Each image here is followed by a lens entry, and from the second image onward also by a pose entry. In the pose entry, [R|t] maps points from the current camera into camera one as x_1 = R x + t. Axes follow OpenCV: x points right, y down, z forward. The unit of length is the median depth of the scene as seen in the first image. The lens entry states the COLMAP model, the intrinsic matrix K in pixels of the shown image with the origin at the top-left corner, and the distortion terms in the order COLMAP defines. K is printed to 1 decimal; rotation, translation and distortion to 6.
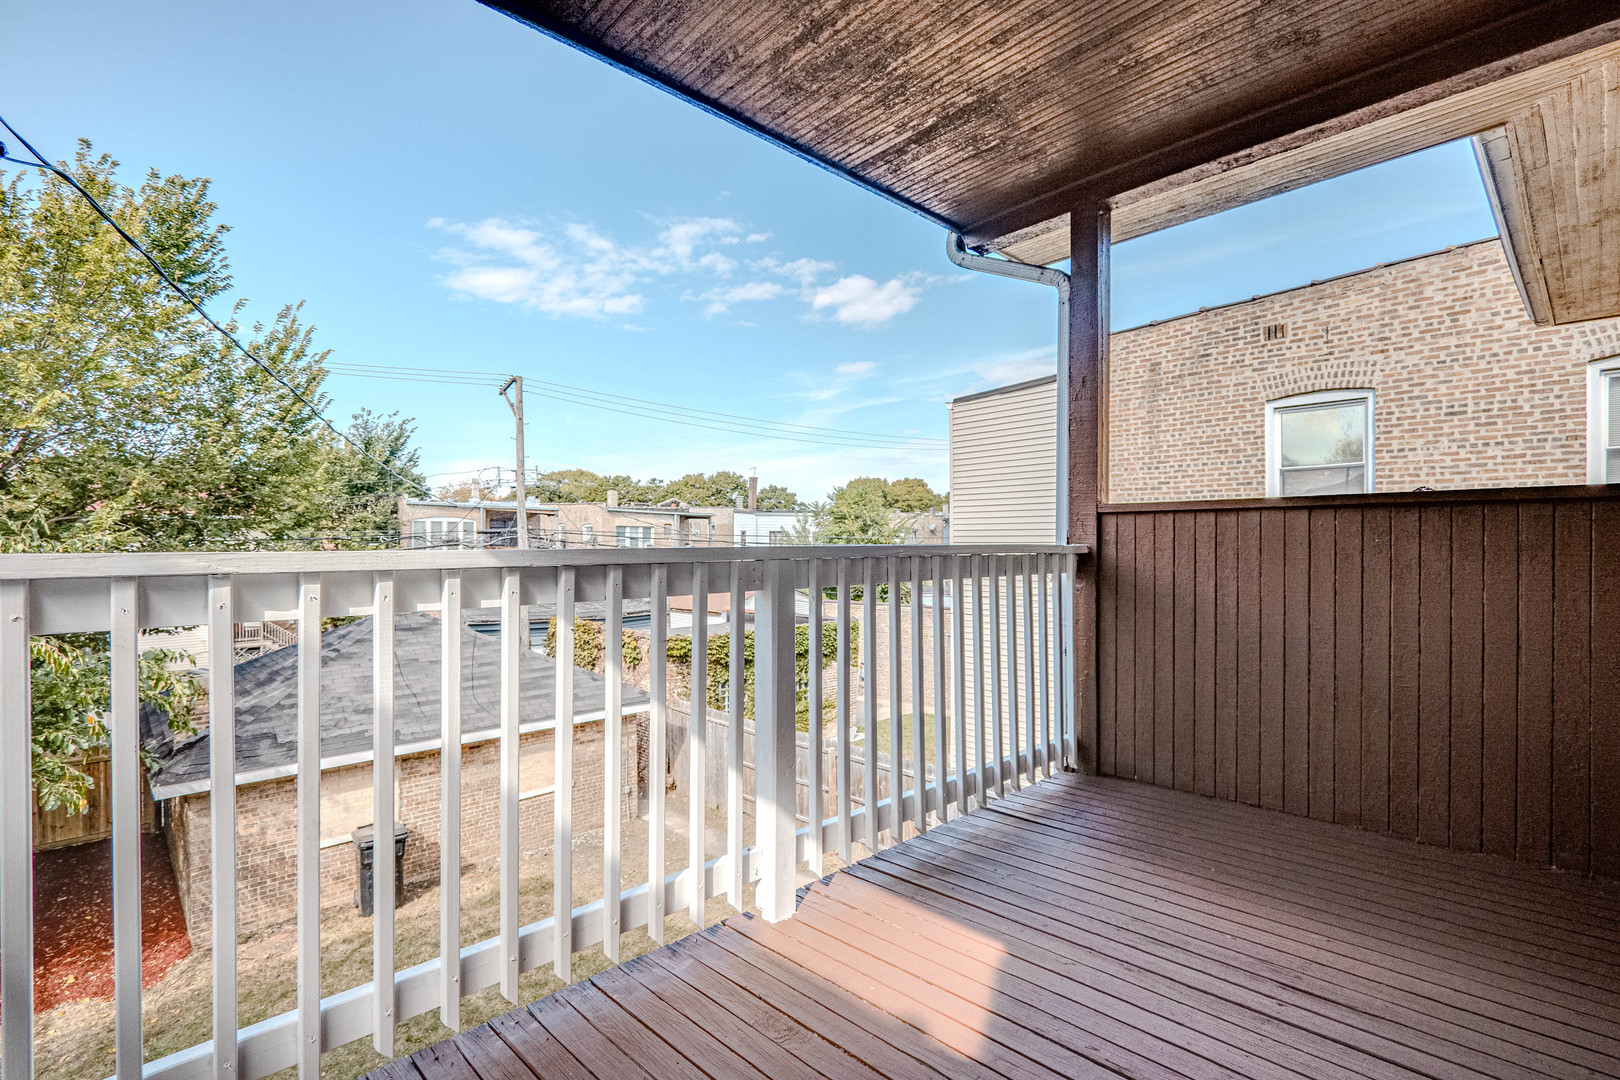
lens RADIAL K [[757.0, 0, 807.3], [0, 757.0, 543.5], [0, 0, 1]] dist [0.006235, -0.000235]
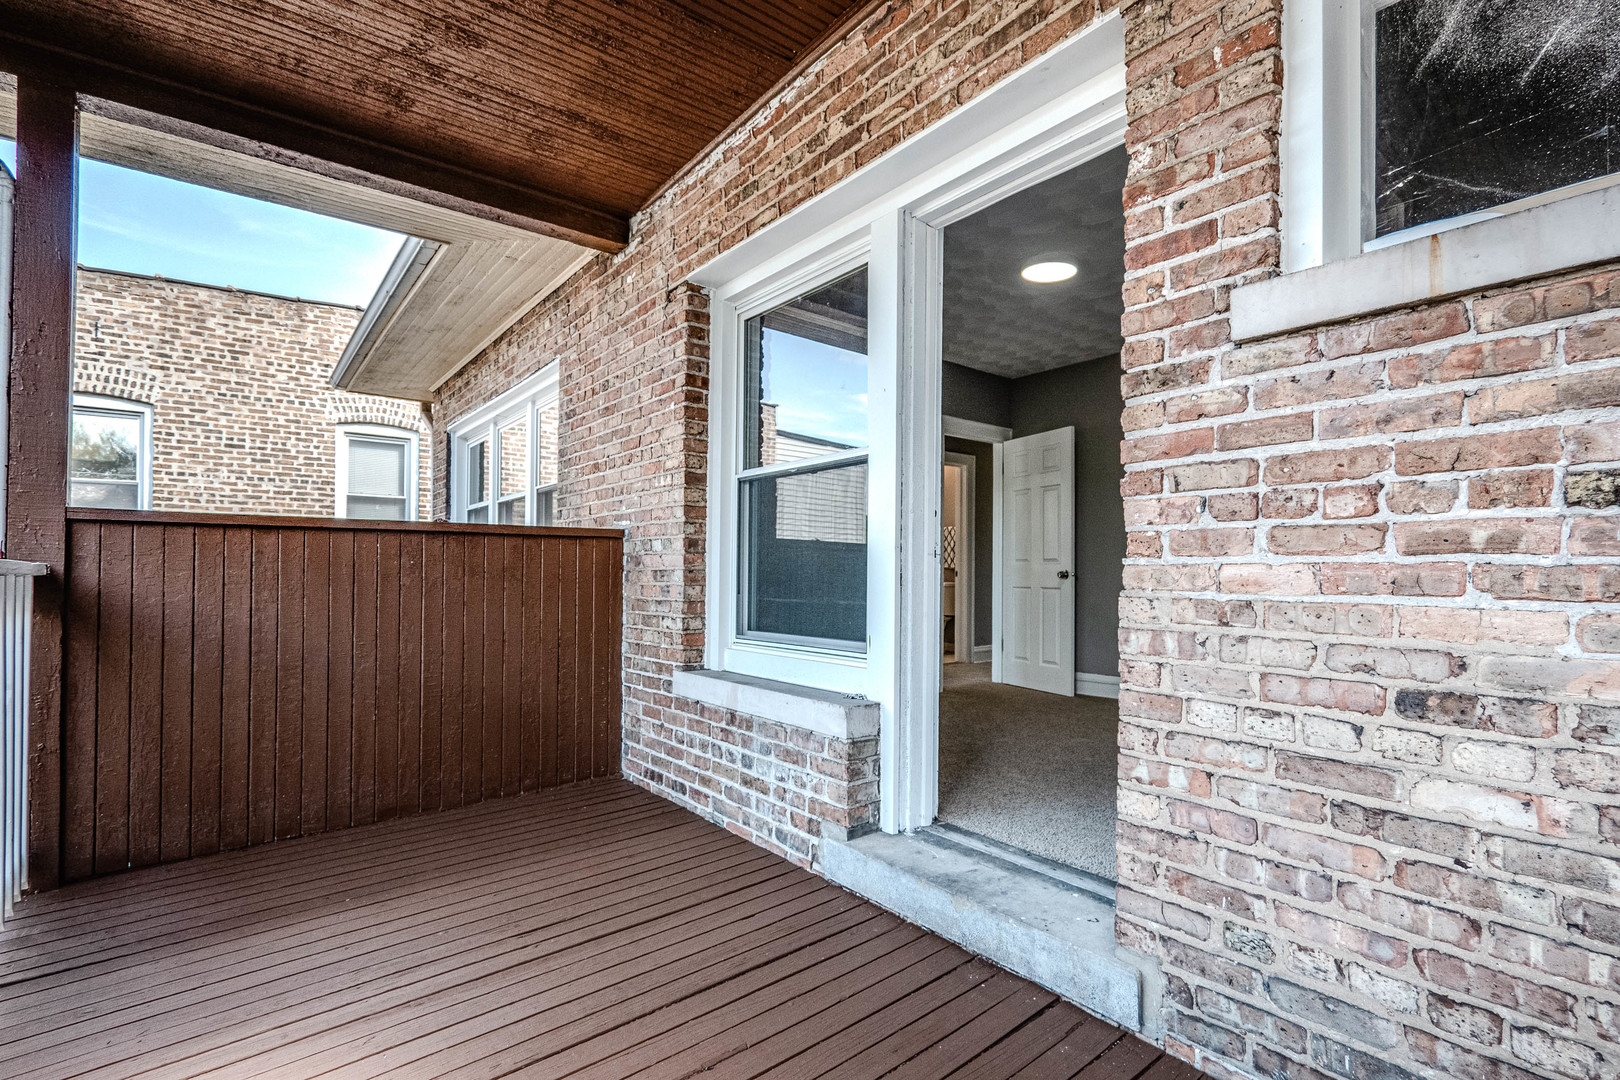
lens RADIAL K [[757.0, 0, 805.1], [0, 757.0, 565.8], [0, 0, 1]] dist [0.006235, -0.000235]
pose [[0.102211, 0.009224, 0.994720, -0.118525], [-0.001677, 0.999957, -0.009101, 0.003829], [-0.994761, -0.000738, 0.102222, 0.102344]]
